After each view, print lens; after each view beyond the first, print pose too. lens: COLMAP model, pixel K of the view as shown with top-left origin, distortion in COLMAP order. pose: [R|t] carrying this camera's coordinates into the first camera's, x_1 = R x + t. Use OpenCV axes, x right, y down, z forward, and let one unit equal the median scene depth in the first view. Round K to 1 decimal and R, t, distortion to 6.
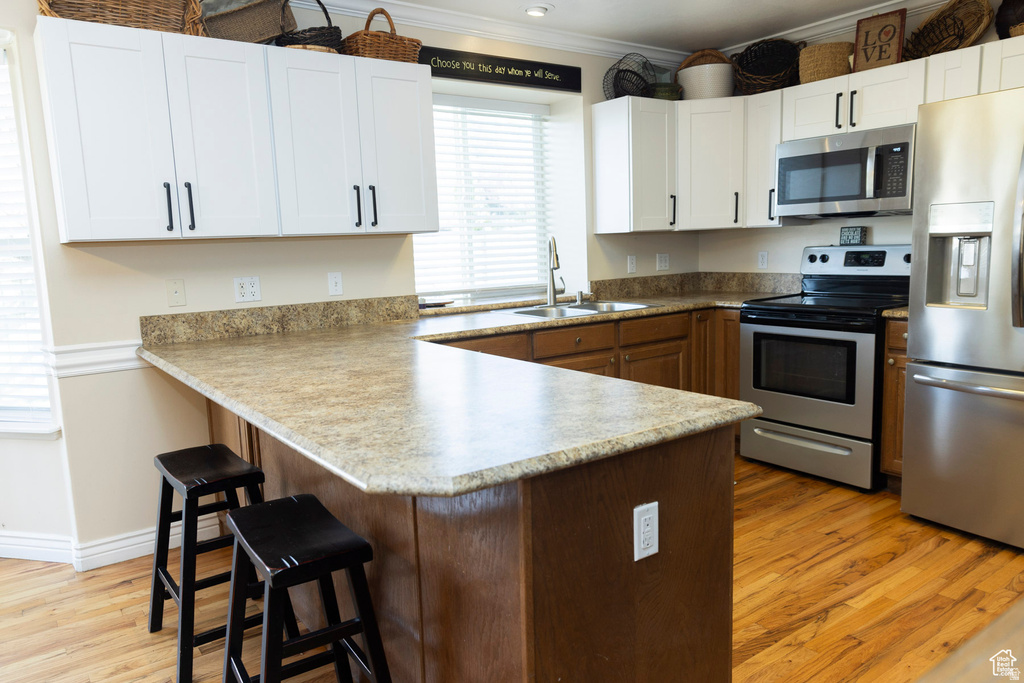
lens RADIAL K [[728.8, 0, 510.5], [0, 728.8, 344.0], [0, 0, 1]] dist [0.032053, -0.002354]
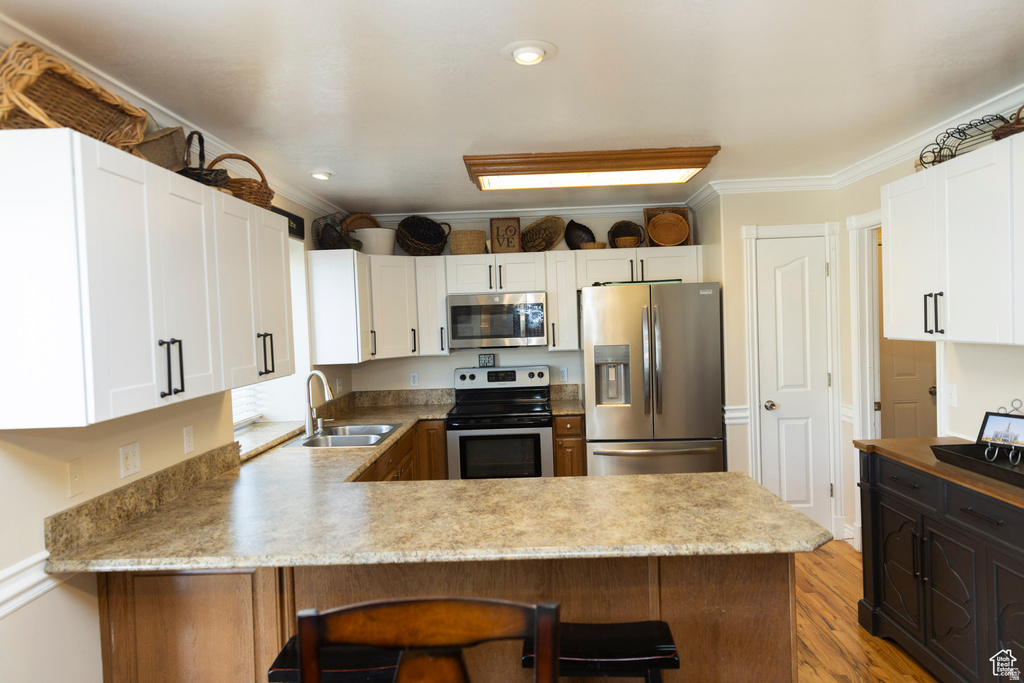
lens RADIAL K [[684.1, 0, 512.4], [0, 684.1, 338.9], [0, 0, 1]] dist [0.022557, -0.003983]
pose [[0.610491, -0.010279, 0.791957, -0.570203], [0.126490, 0.988347, -0.084678, -0.072040], [-0.781858, 0.151869, 0.604677, 0.157247]]
